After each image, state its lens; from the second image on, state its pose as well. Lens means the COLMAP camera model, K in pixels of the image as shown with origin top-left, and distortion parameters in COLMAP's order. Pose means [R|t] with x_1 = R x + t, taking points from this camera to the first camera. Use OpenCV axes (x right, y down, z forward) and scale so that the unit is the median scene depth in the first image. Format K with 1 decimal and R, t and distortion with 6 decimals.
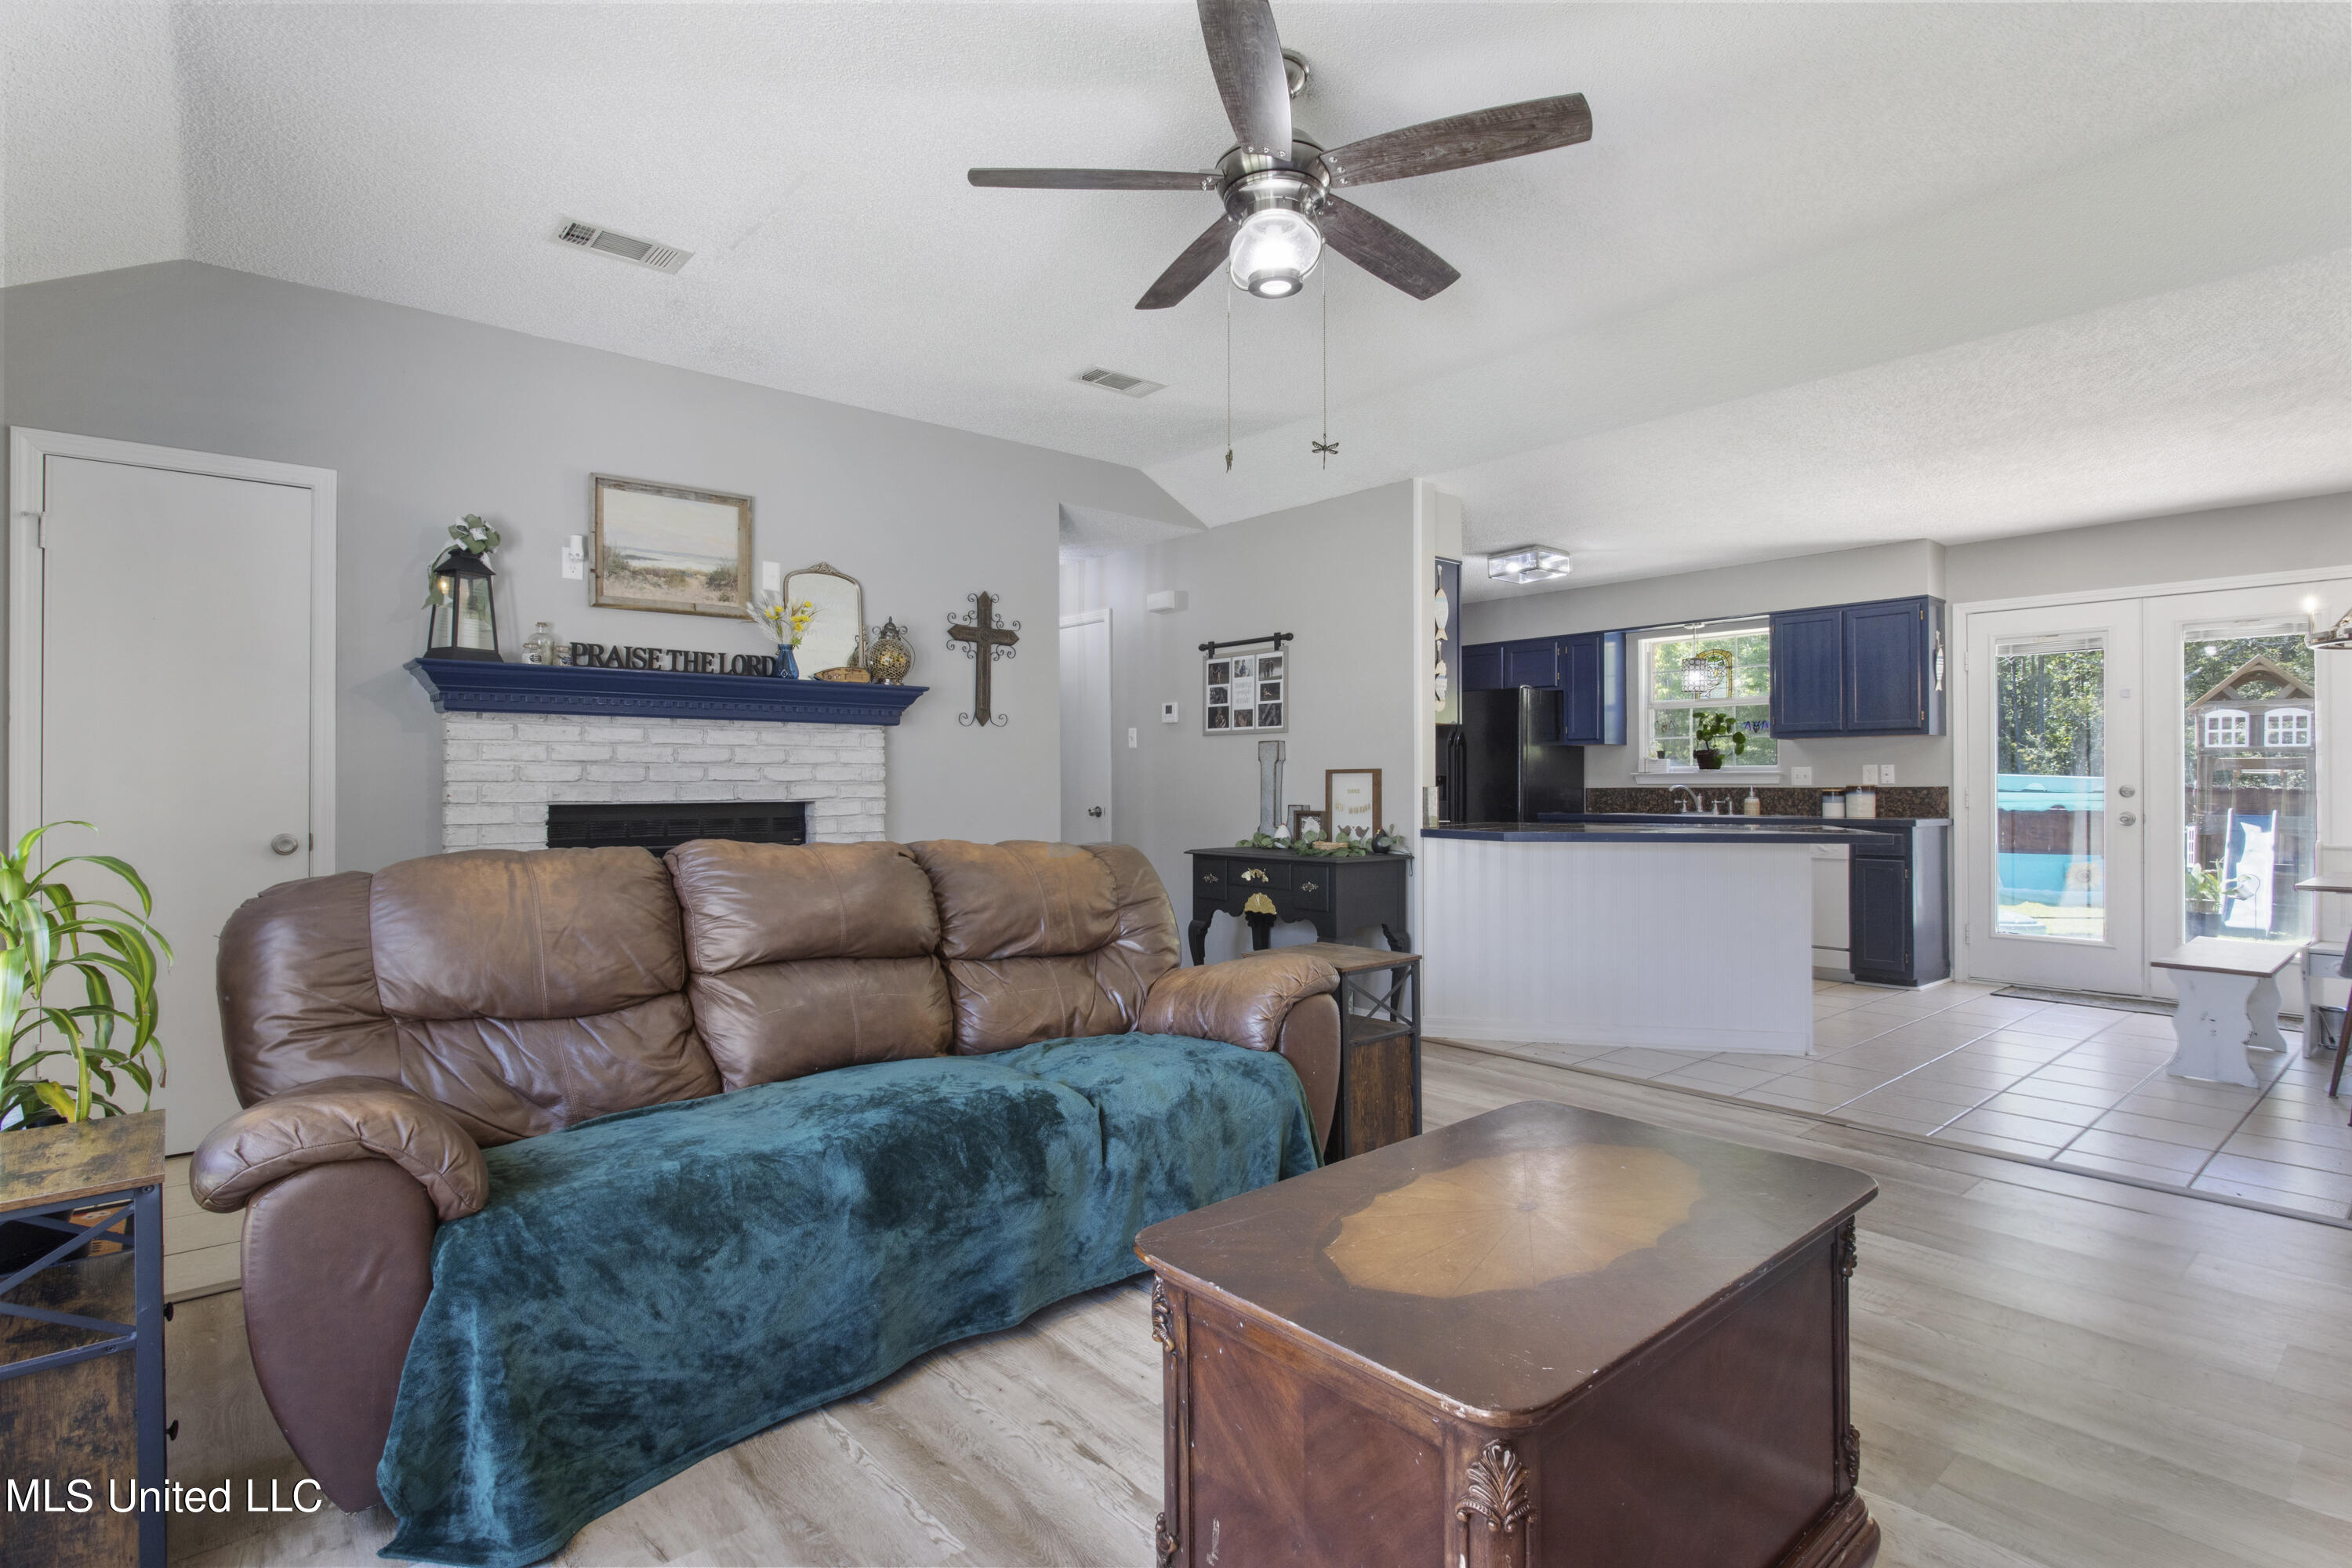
lens RADIAL K [[1145.6, 0, 1175.1], [0, 1145.6, 776.9], [0, 0, 1]] dist [-0.004719, 0.000085]
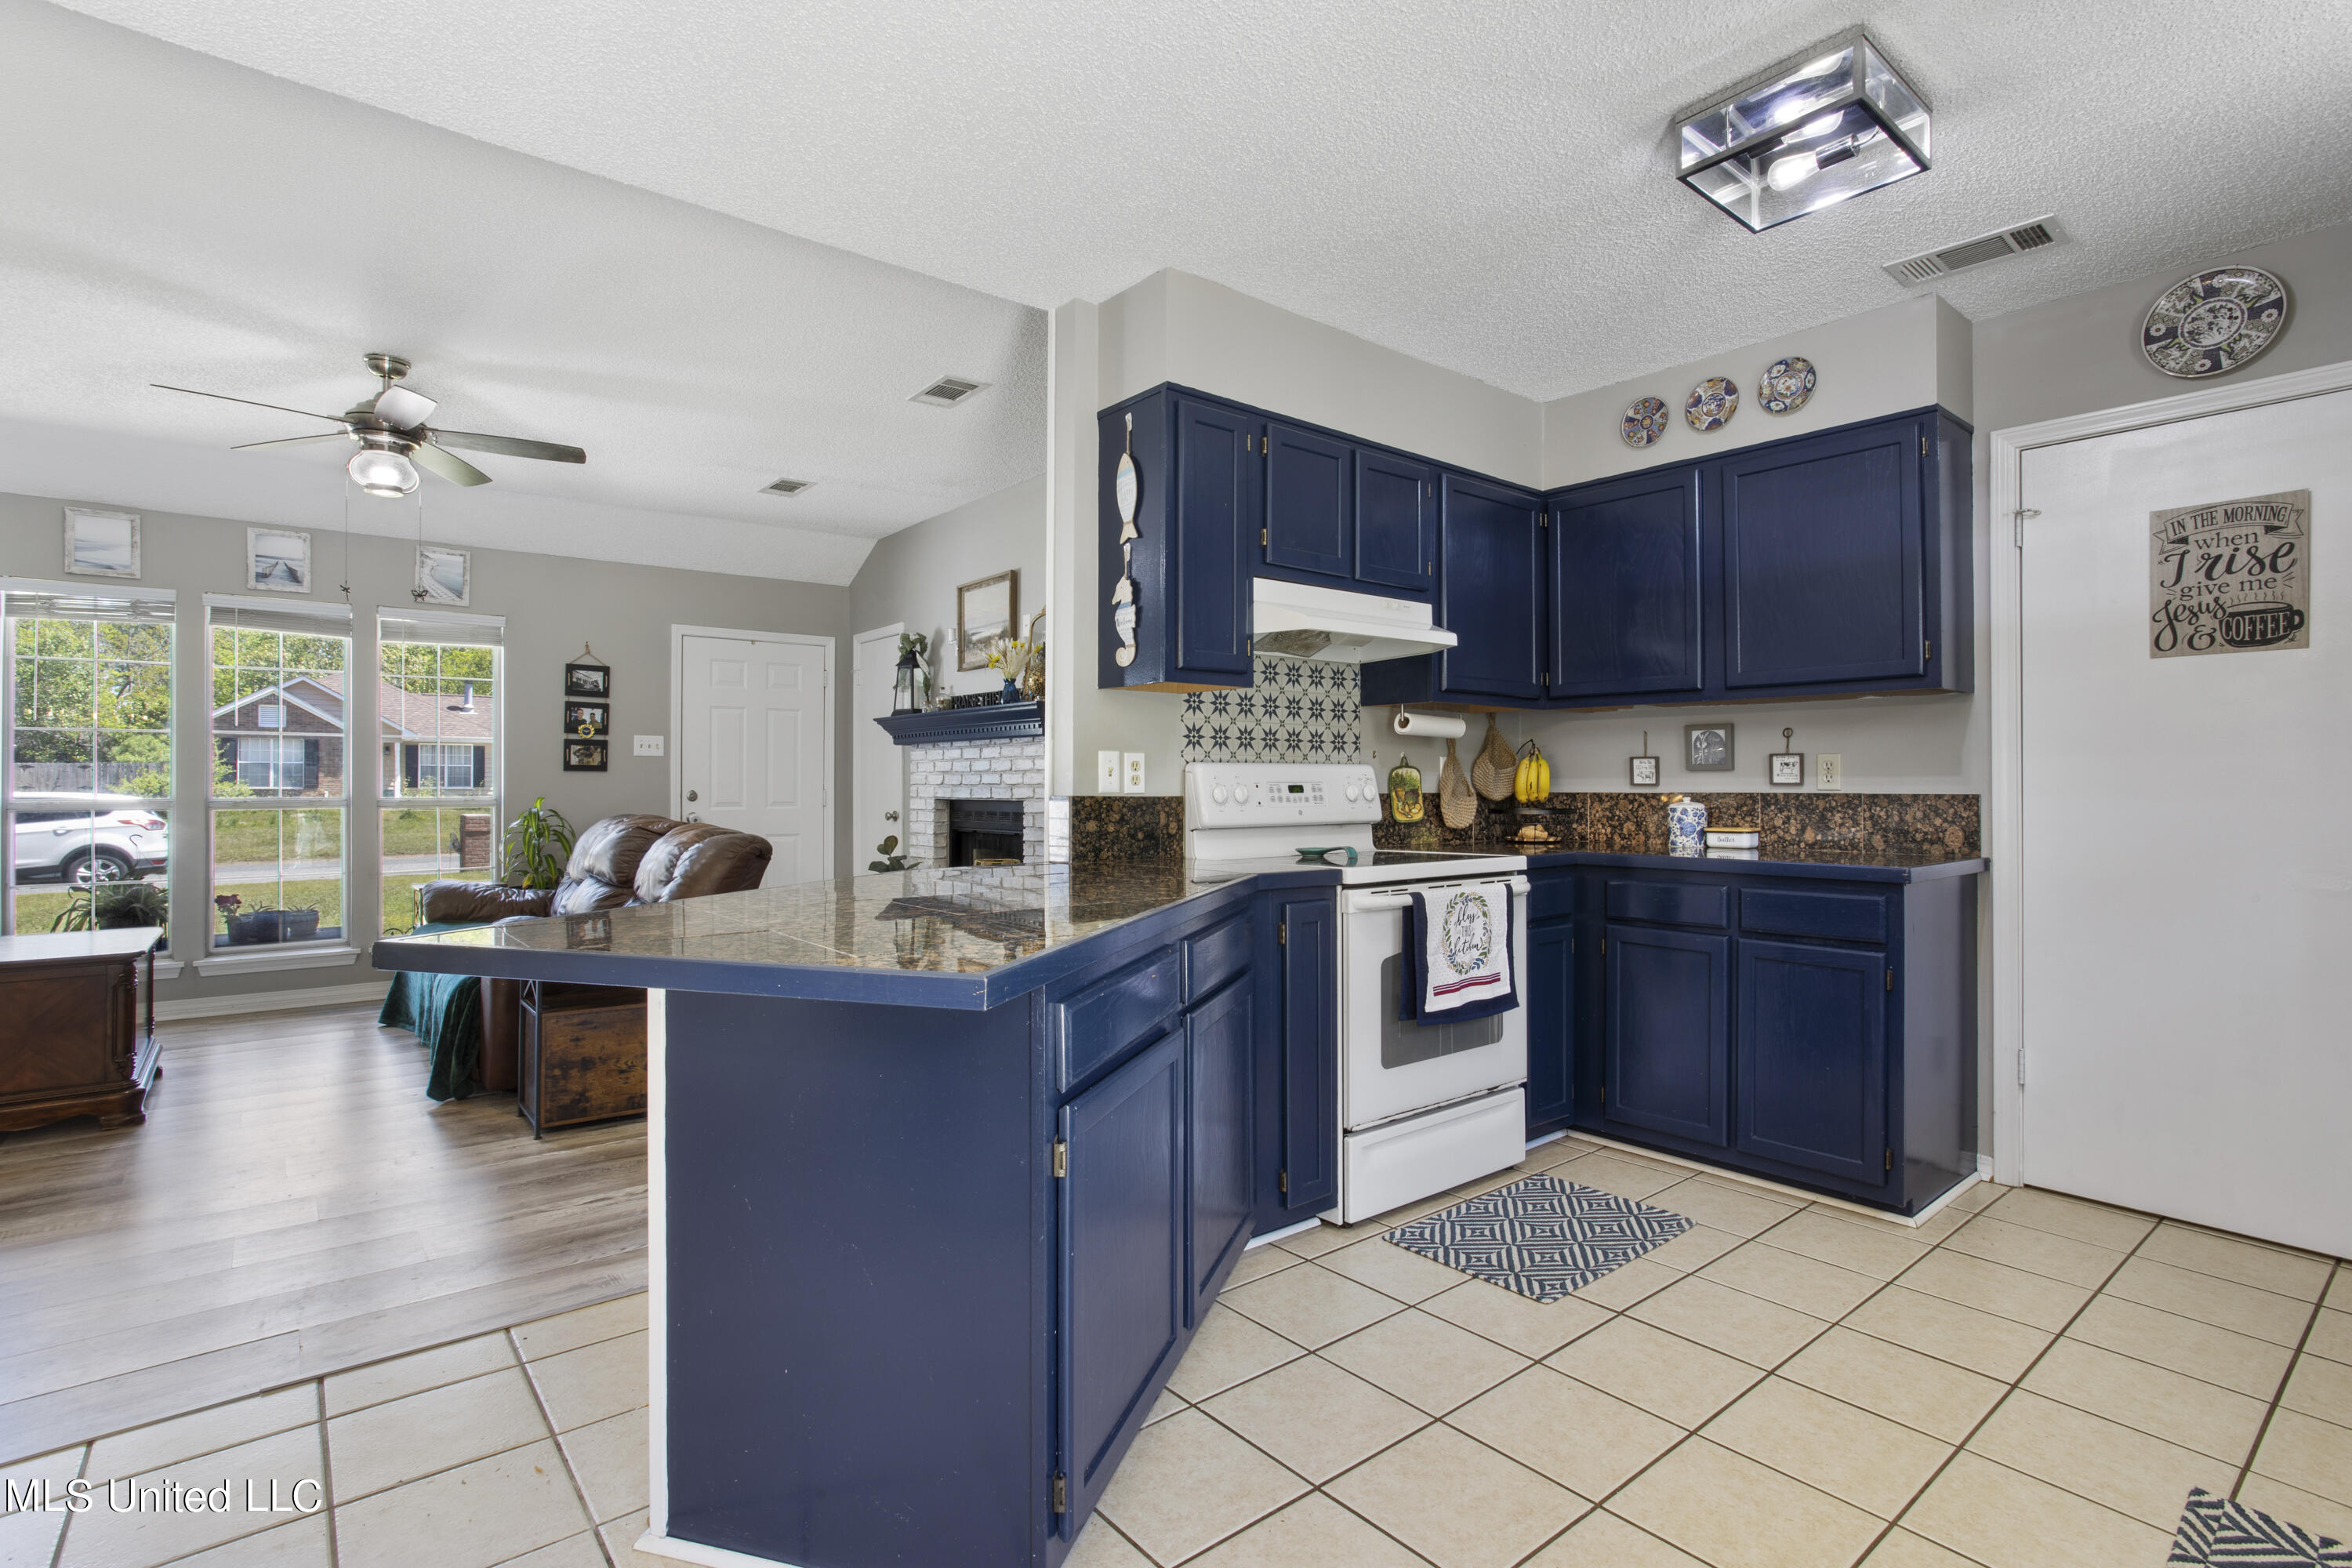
lens RADIAL K [[1096.3, 0, 1122.7], [0, 1096.3, 790.4], [0, 0, 1]] dist [-0.002066, 0.001724]
pose [[-0.044953, 0.008281, -0.998955, 0.907458], [0.004577, 0.999957, 0.008083, 0.002060], [0.998979, -0.004209, -0.044989, 1.194931]]
